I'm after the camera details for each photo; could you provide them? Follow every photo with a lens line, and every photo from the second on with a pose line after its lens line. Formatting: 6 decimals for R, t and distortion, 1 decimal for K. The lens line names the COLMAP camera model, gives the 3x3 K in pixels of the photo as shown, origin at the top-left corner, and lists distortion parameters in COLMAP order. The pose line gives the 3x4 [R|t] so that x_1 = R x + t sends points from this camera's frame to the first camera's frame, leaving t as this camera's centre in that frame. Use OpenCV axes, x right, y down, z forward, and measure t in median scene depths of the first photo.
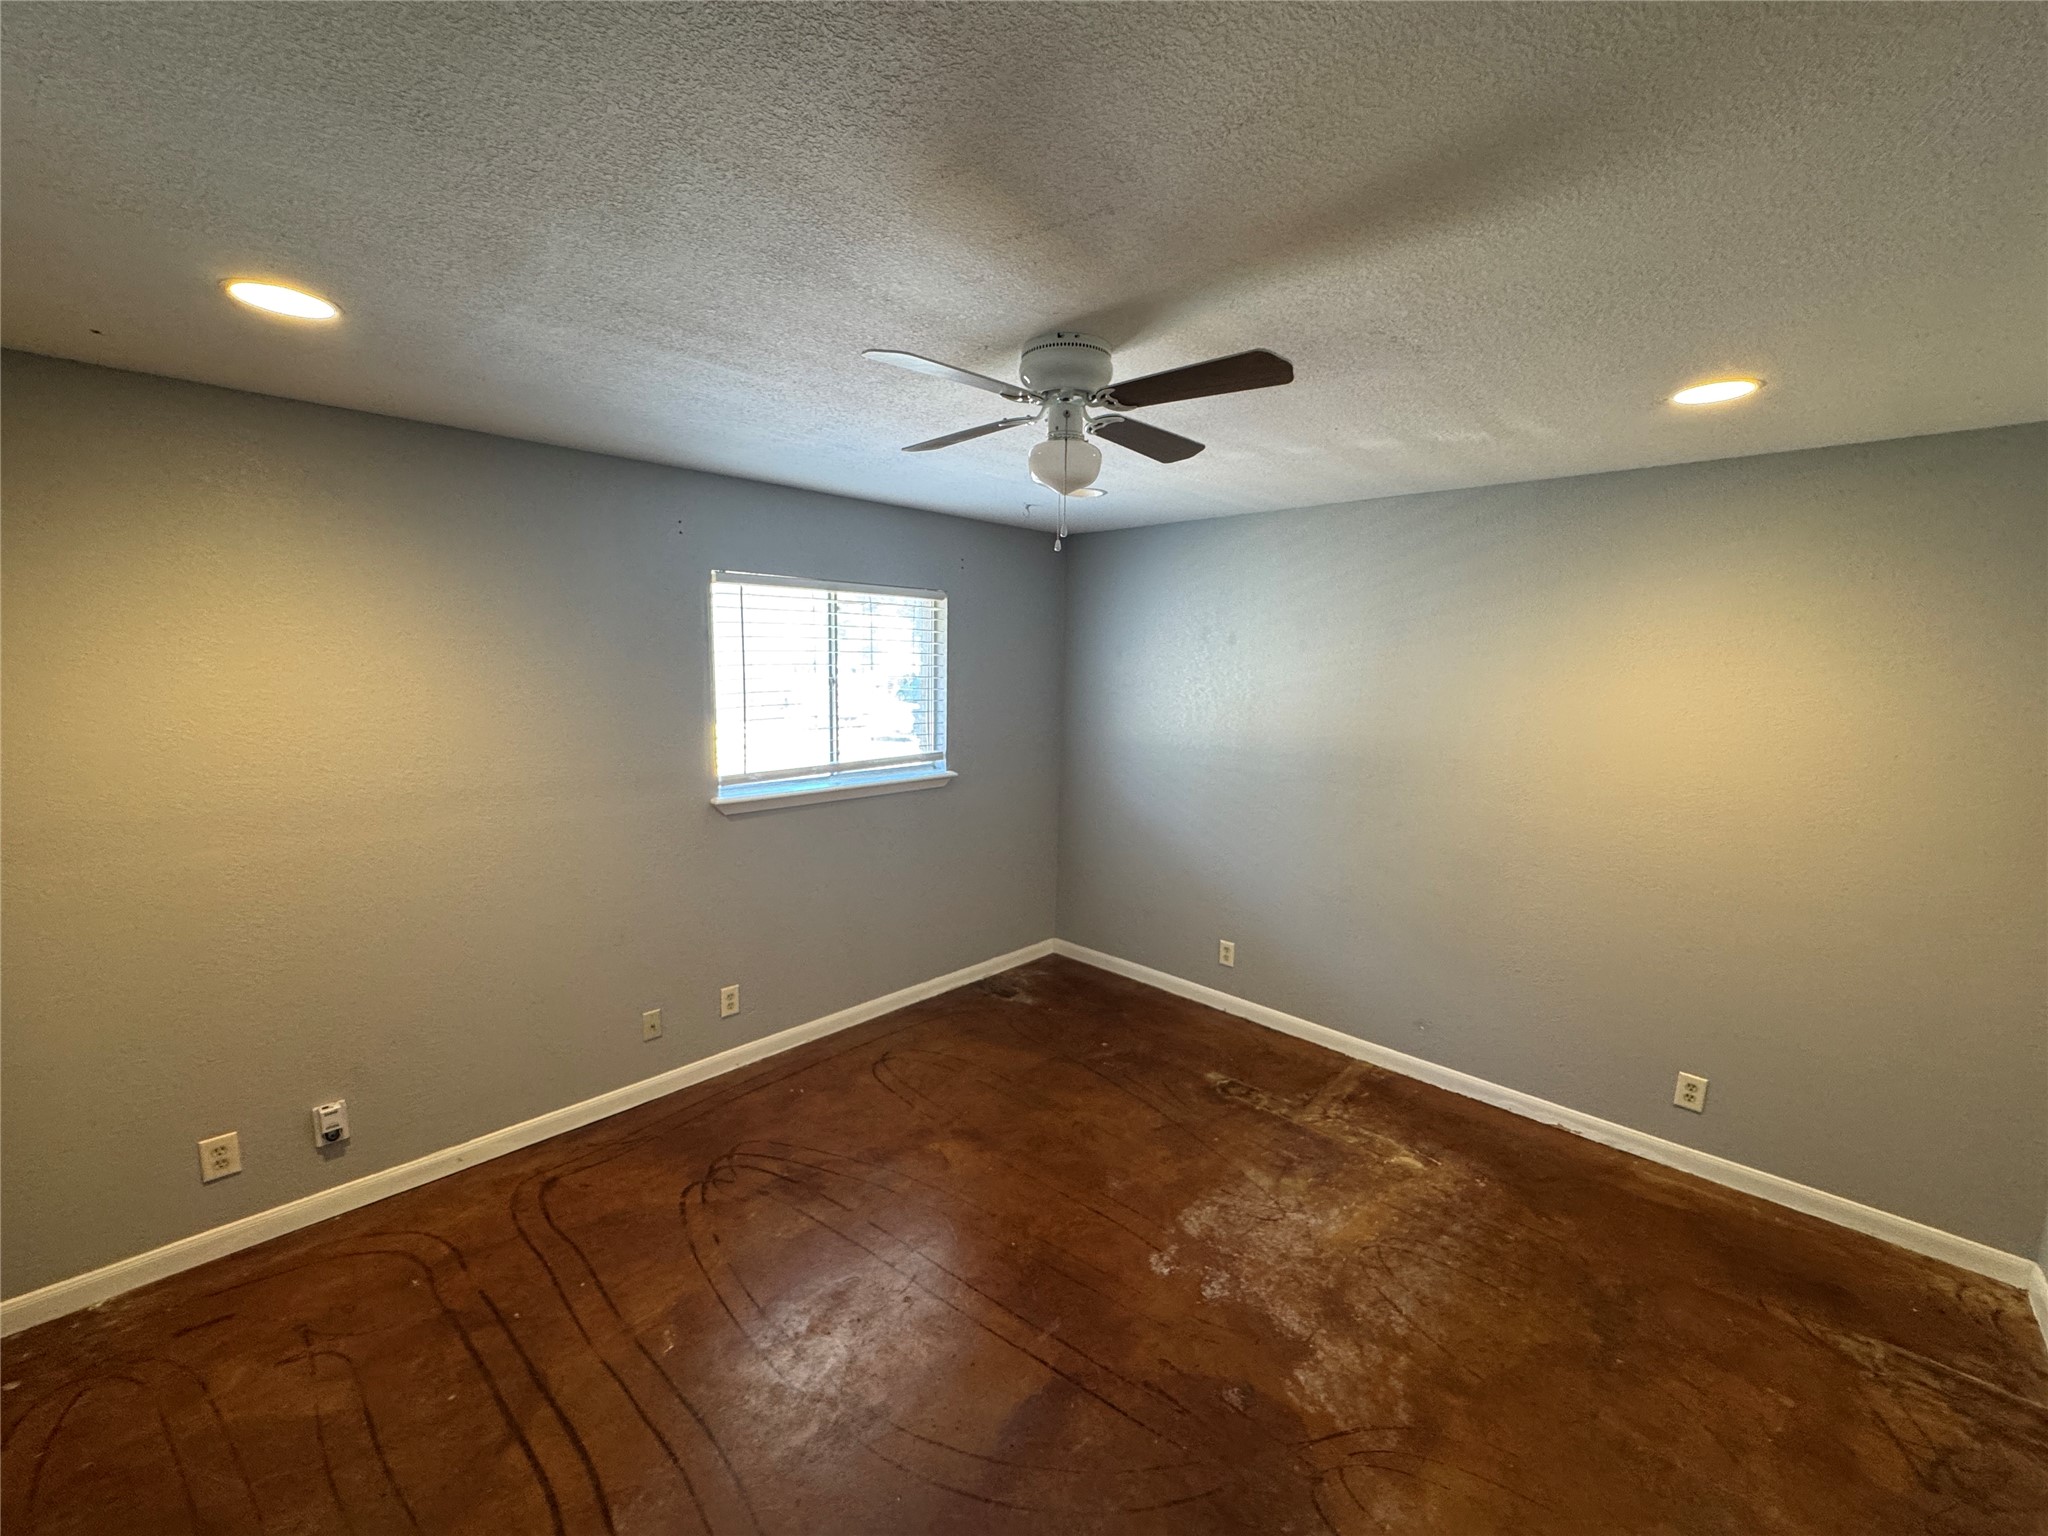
lens RADIAL K [[816.1, 0, 1018.8], [0, 816.1, 780.1], [0, 0, 1]] dist [-0.001941, 0.000065]
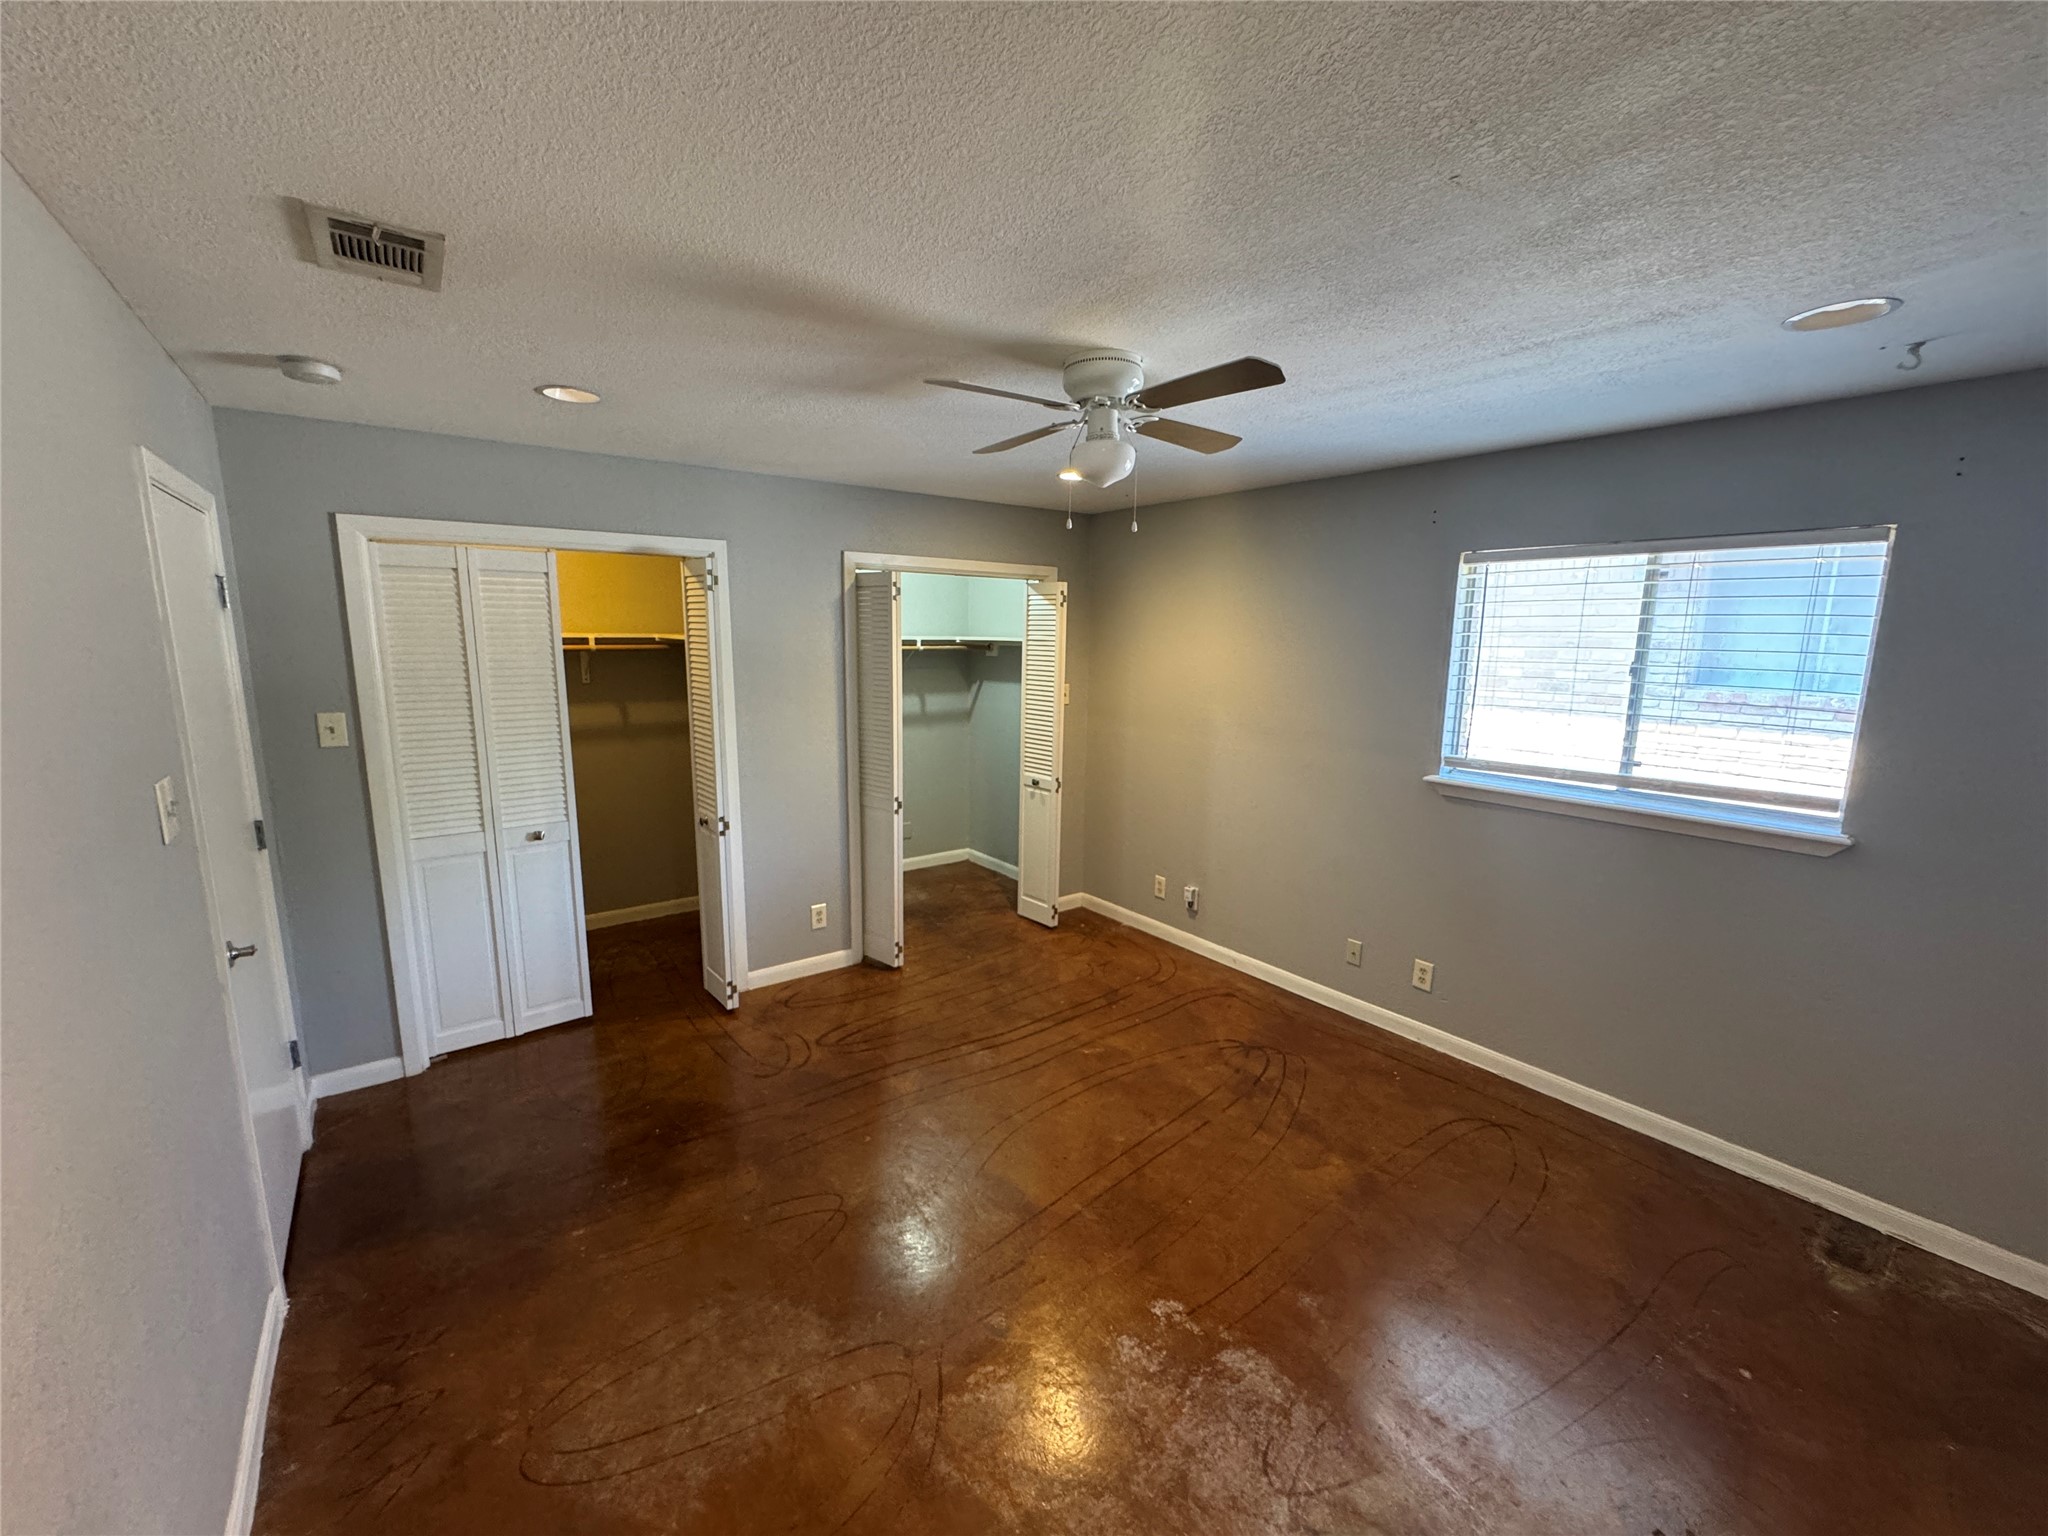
lens RADIAL K [[814.3, 0, 1024.0], [0, 814.3, 768.0], [0, 0, 1]] dist [-0.005030, 0.000417]
pose [[-0.143848, 0.145239, -0.978884, 0.767850], [-0.161799, 0.972409, 0.168054, -0.081157], [0.976283, 0.182556, -0.116379, 0.662294]]
